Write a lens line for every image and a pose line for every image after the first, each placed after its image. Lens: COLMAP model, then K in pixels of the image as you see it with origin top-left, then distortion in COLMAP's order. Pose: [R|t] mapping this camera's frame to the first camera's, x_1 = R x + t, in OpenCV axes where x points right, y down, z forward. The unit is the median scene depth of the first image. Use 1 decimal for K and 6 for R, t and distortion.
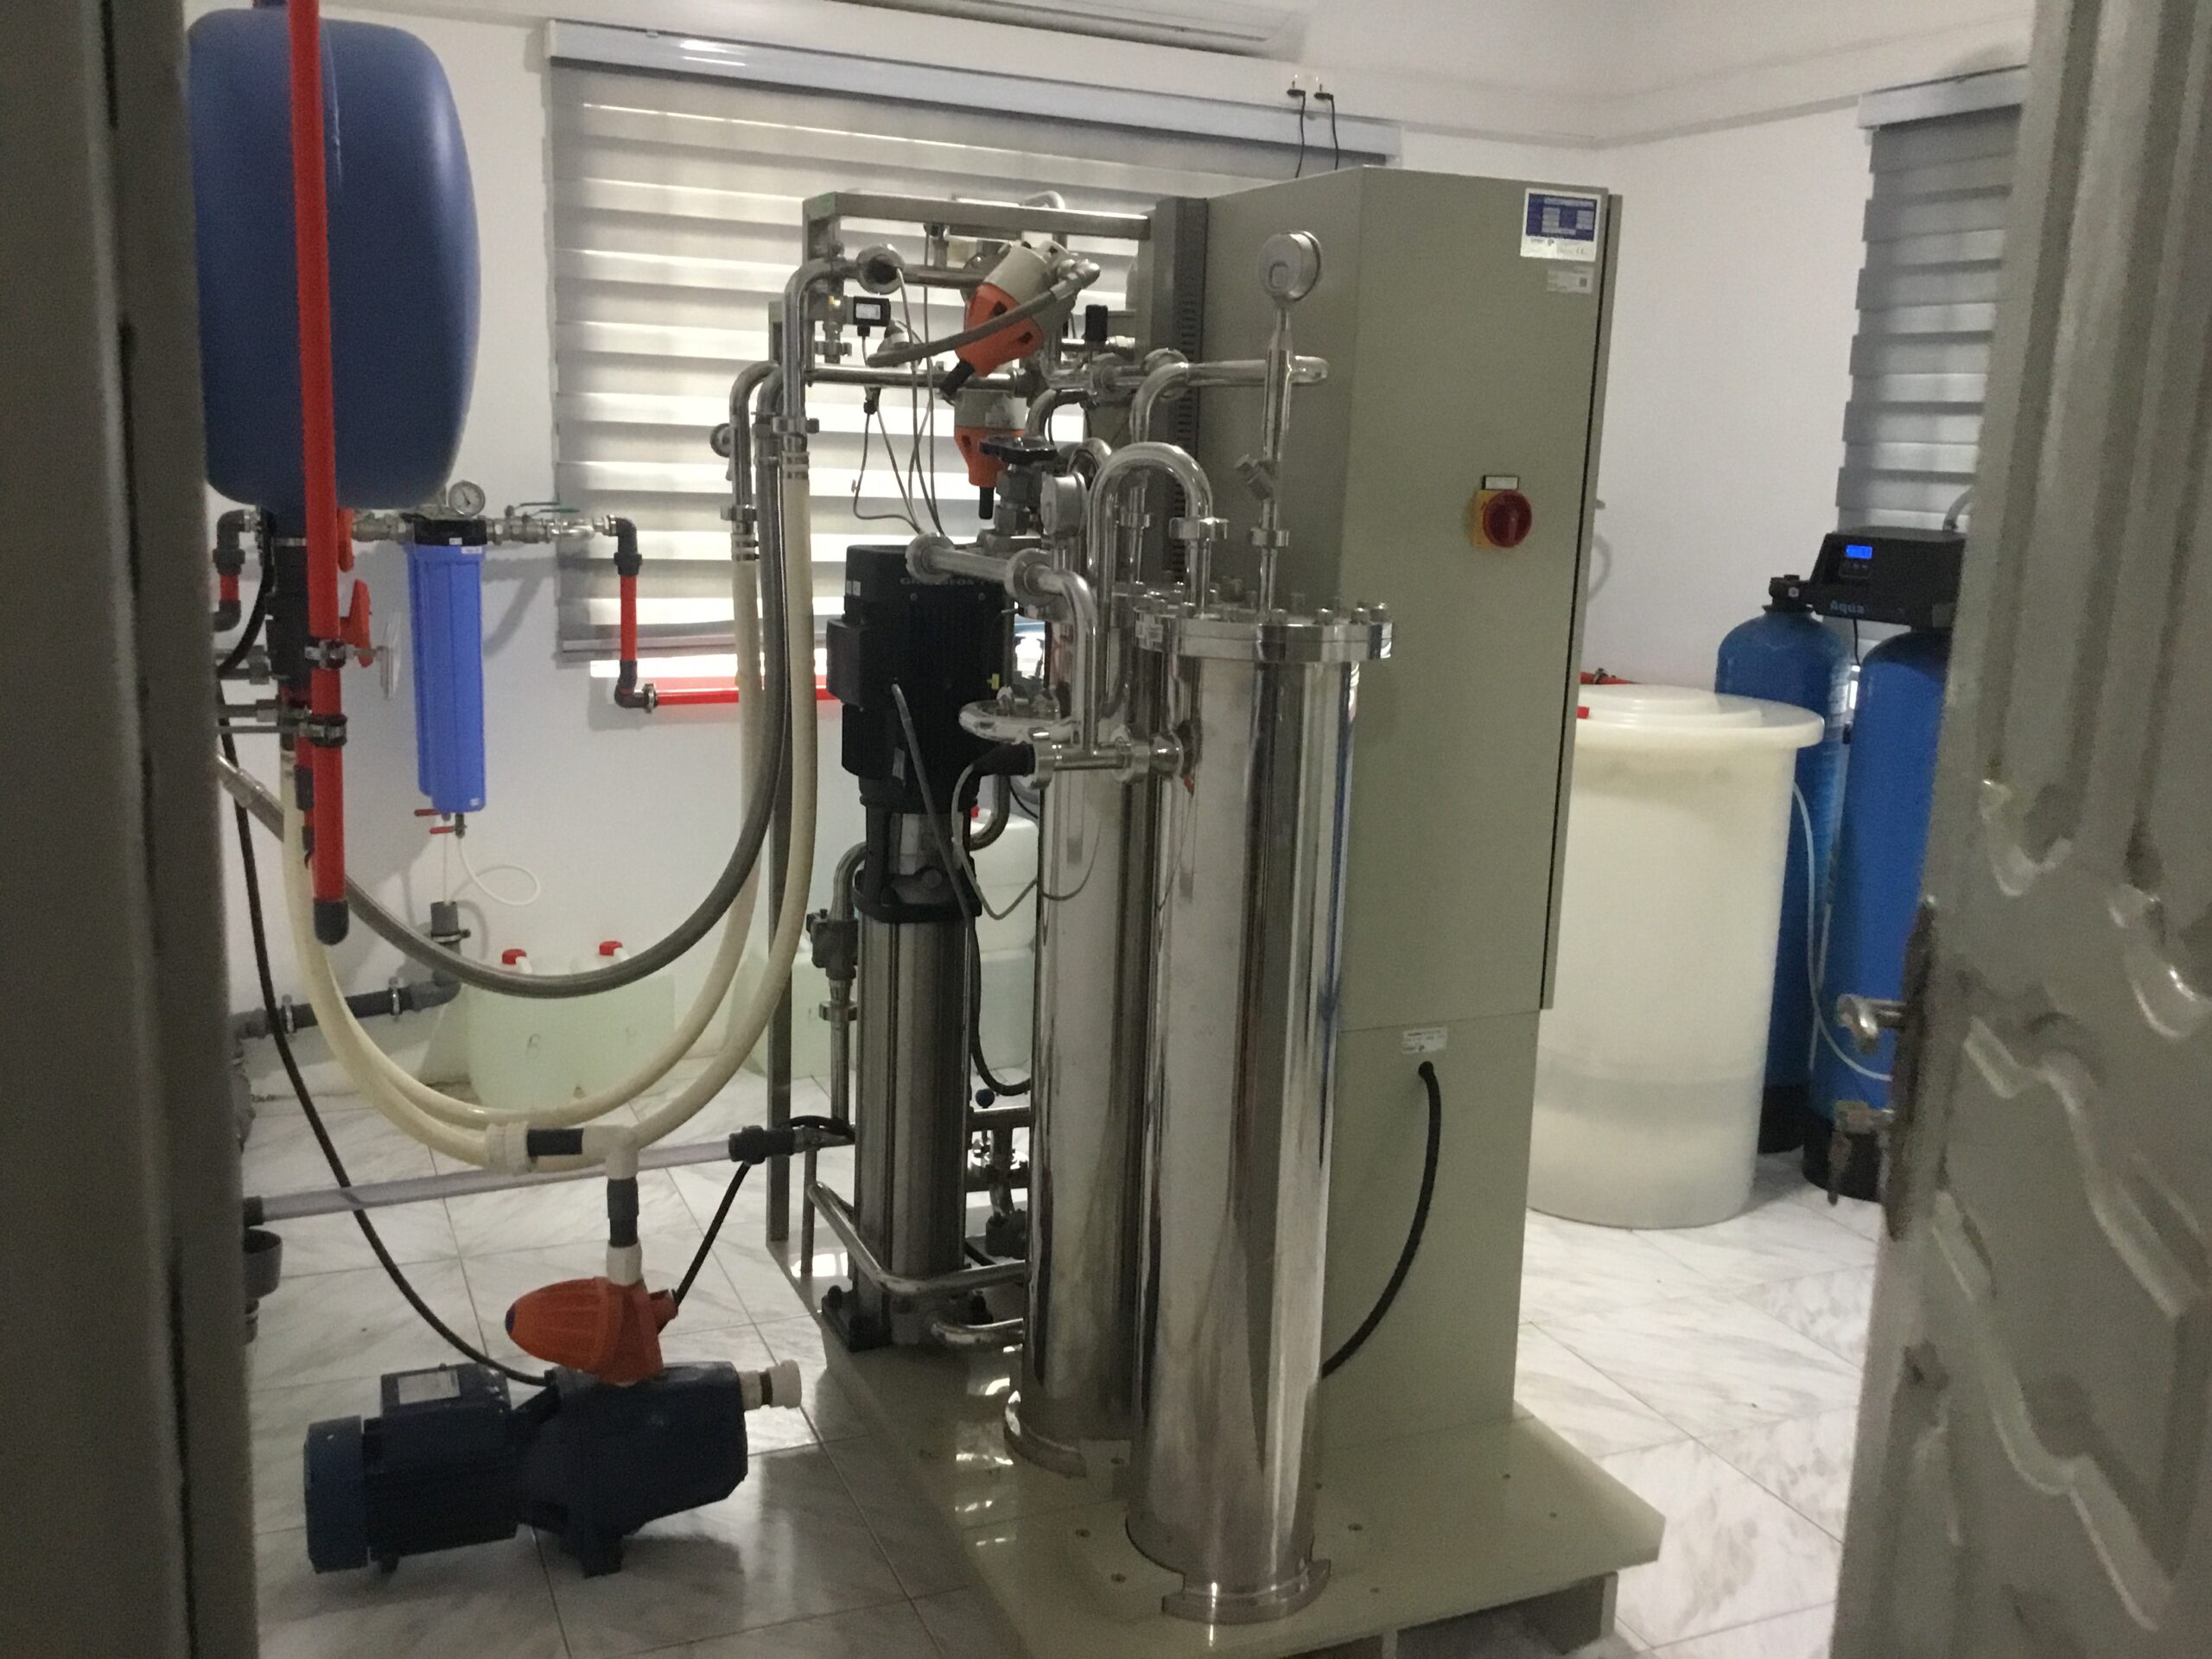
lens RADIAL K [[1992.2, 0, 1143.8], [0, 1992.2, 805.4], [0, 0, 1]] dist [0.097129, 0.003057]
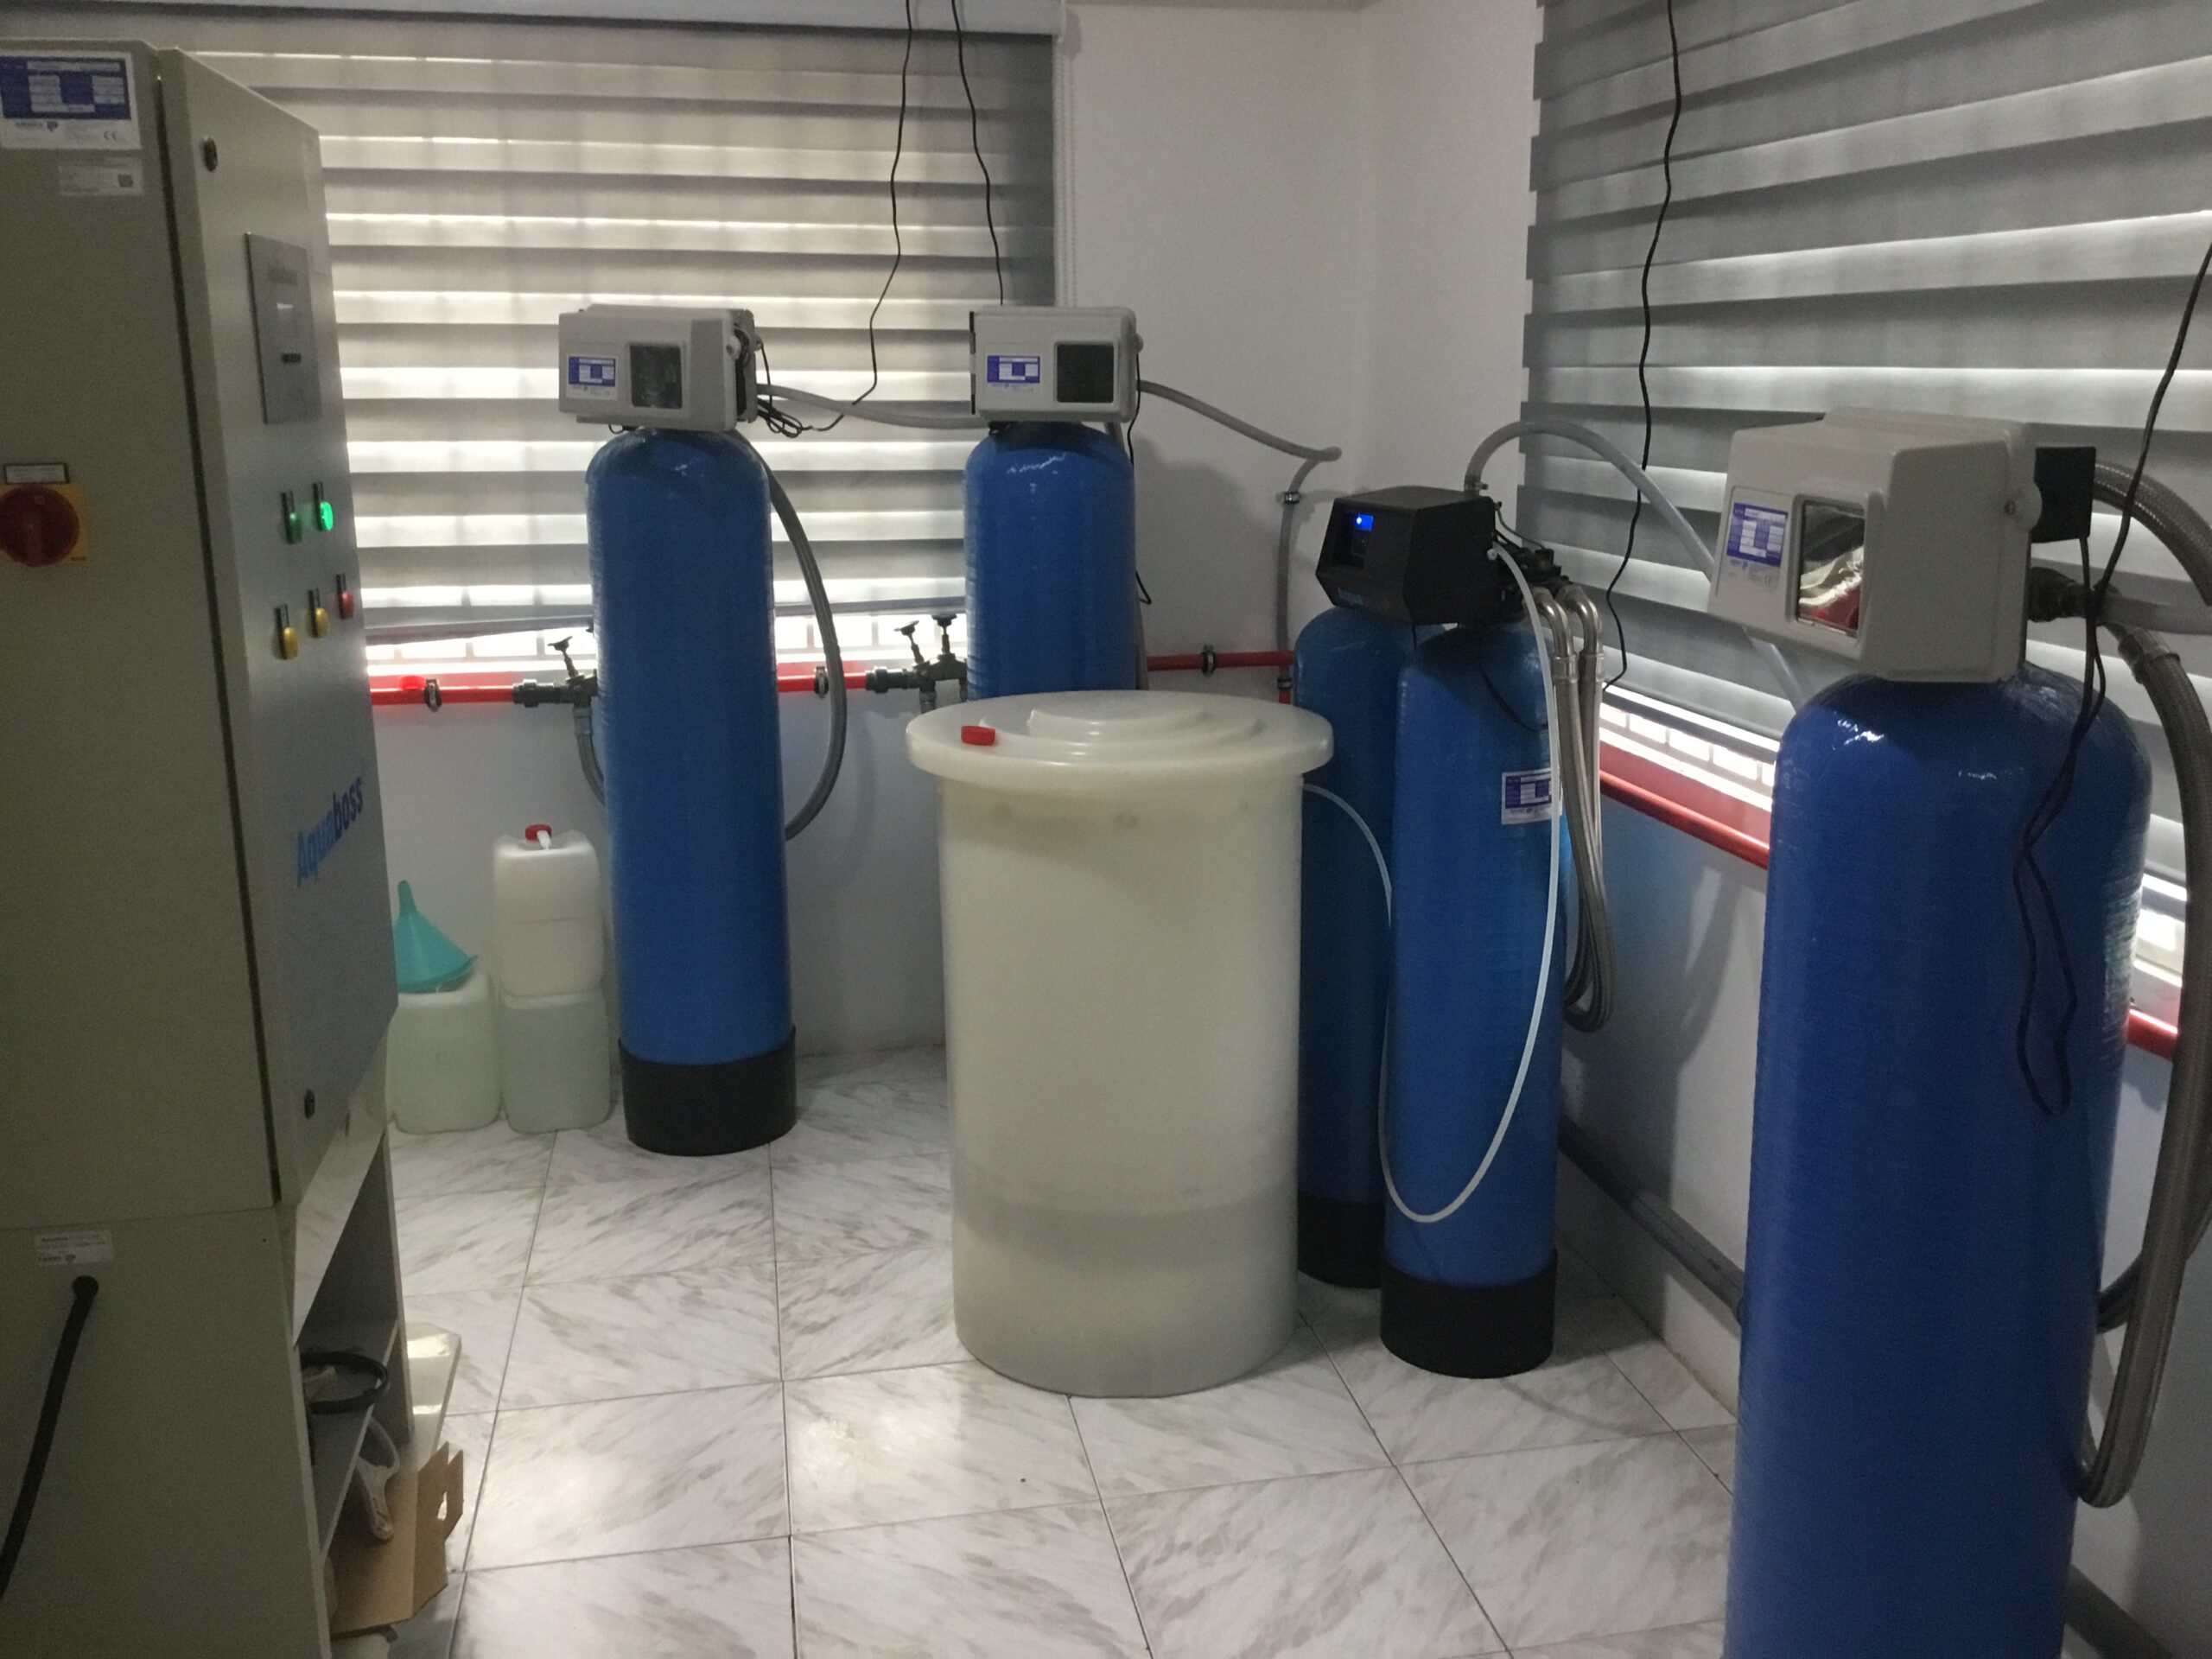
lens RADIAL K [[2043.3, 0, 1106.0], [0, 2043.3, 829.5], [0, 0, 1]] dist [0.090558, -0.099999]
pose [[0.971683, 0.003621, -0.236260, 0.684629], [0.004494, 0.999418, 0.033802, -0.057878], [0.236245, -0.033907, 0.971102, 0.364409]]
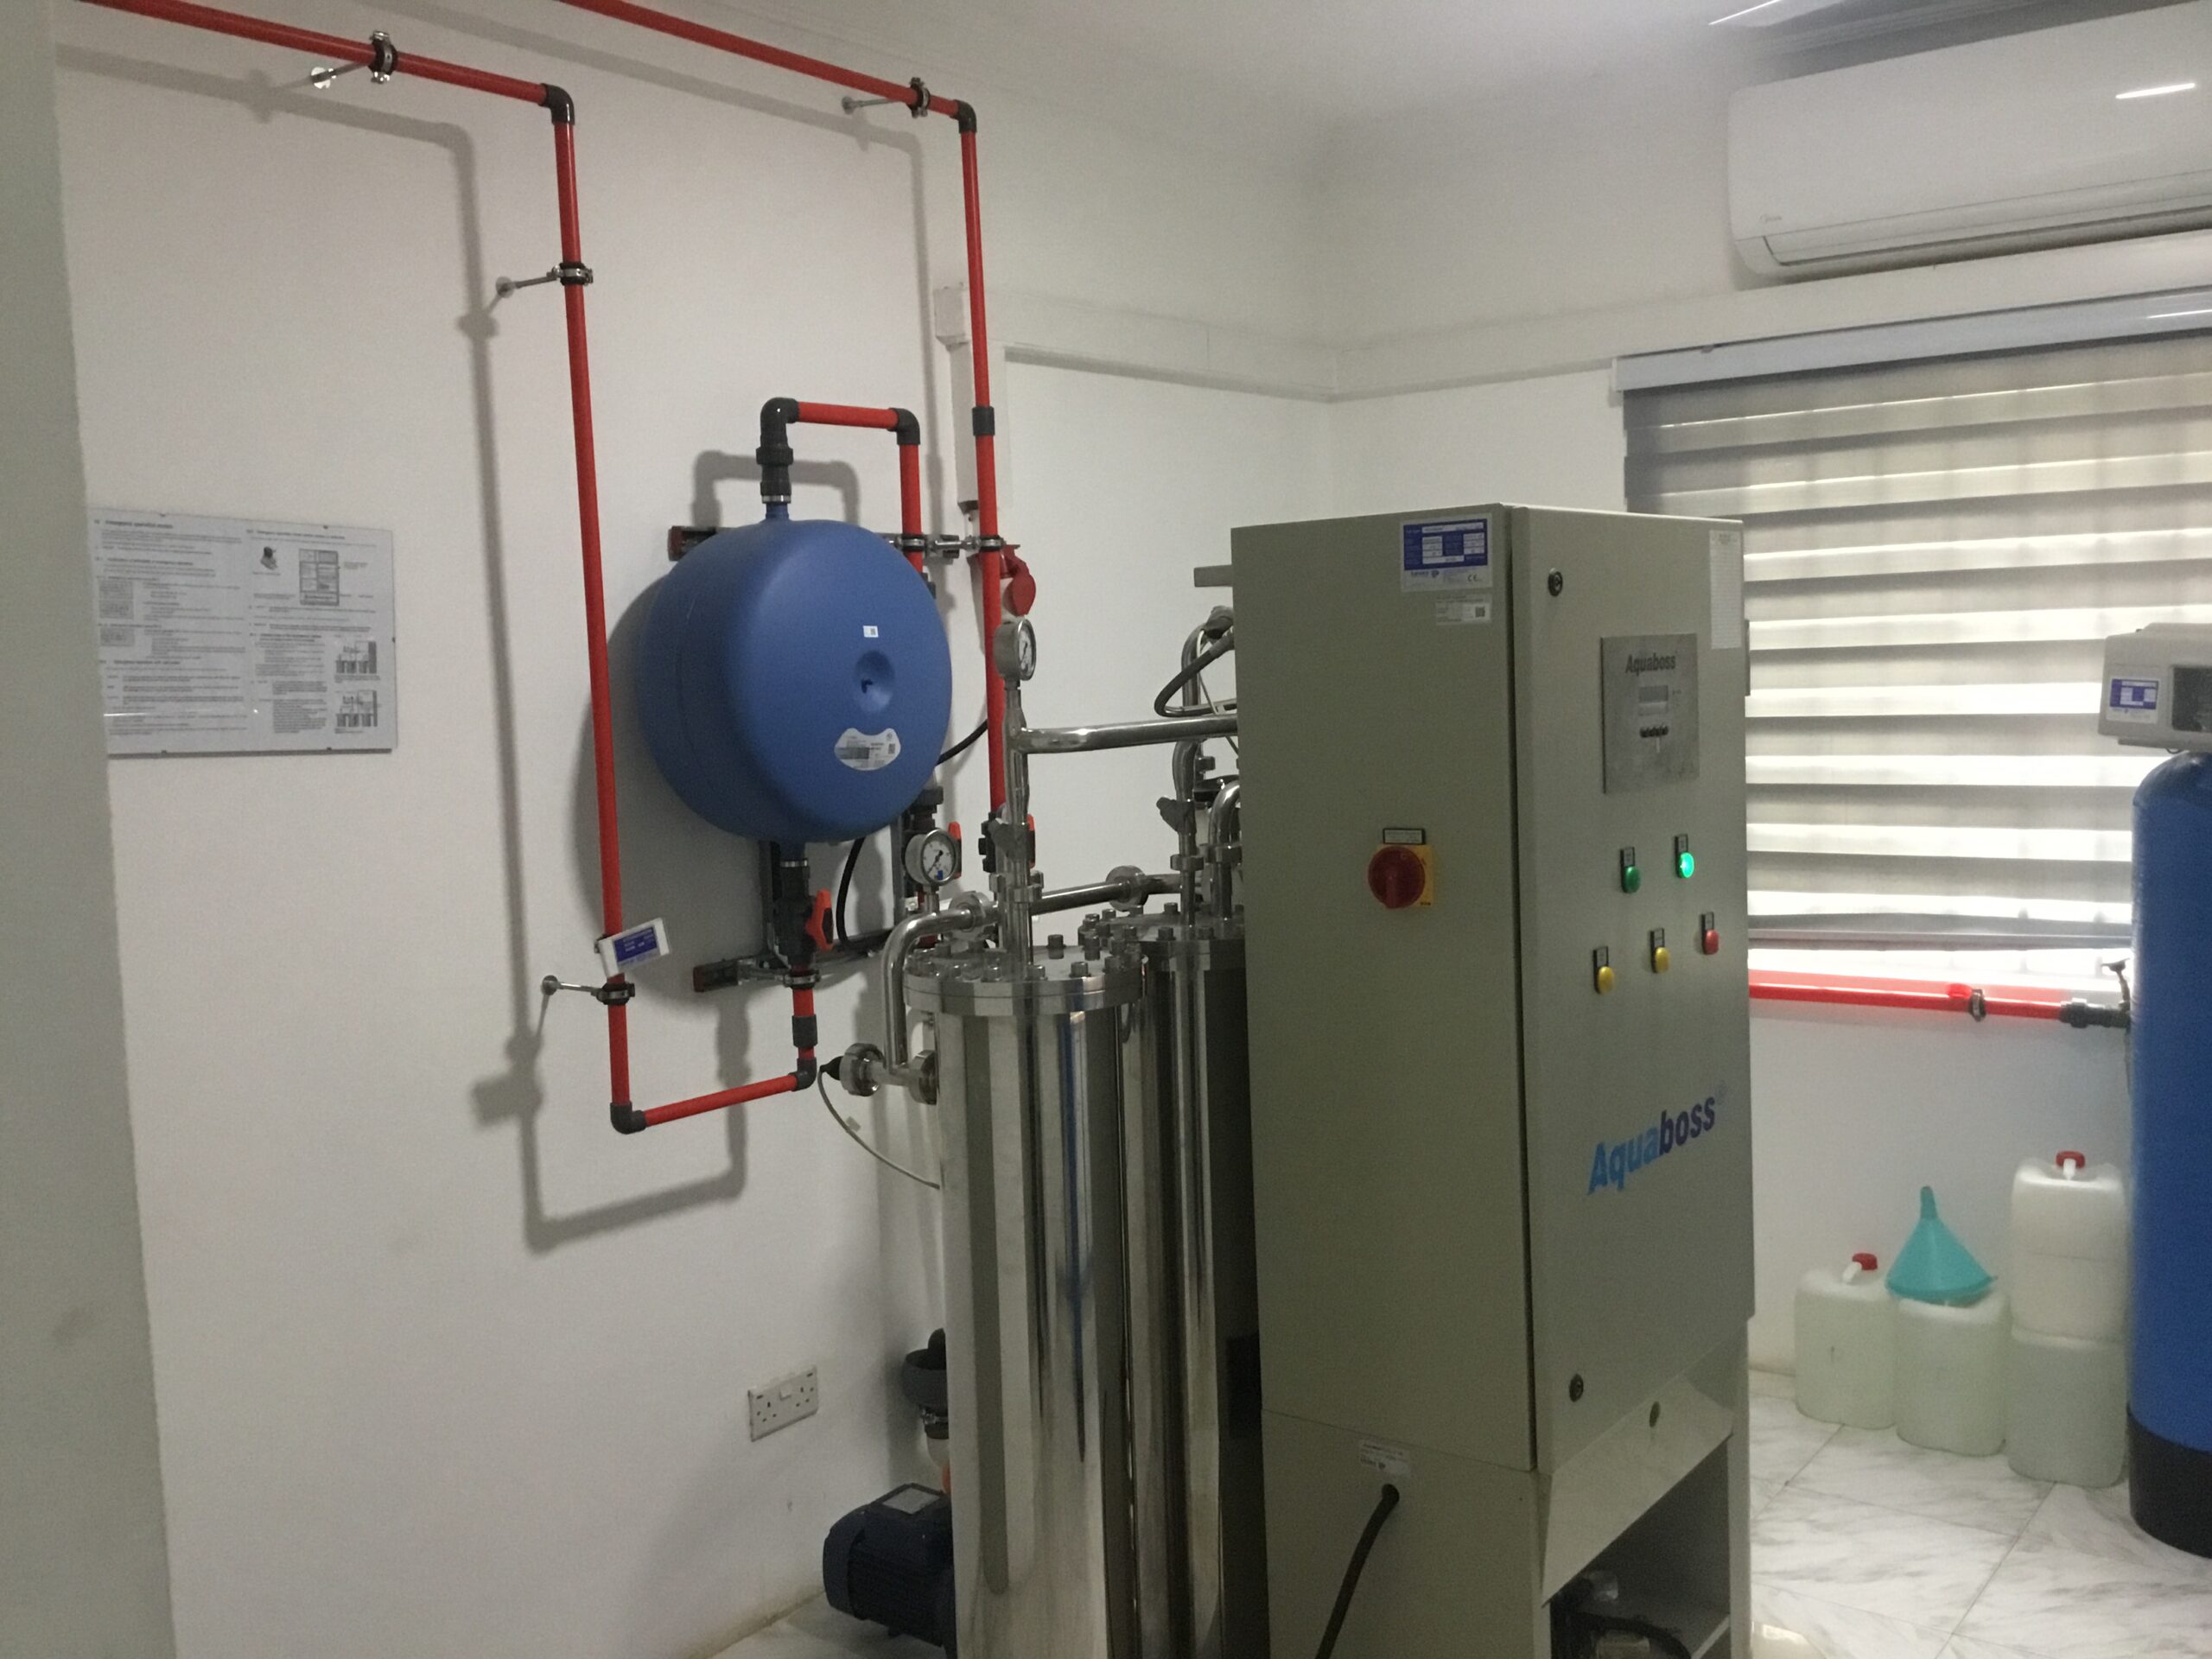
lens RADIAL K [[2091.9, 0, 1106.0], [0, 2091.9, 829.5], [0, 0, 1]] dist [0.013361, 0.003453]
pose [[0.480975, 0.017801, -0.876554, 0.892946], [-0.107495, 0.993448, -0.038809, -0.110015], [0.870119, 0.112892, 0.479737, 0.421862]]
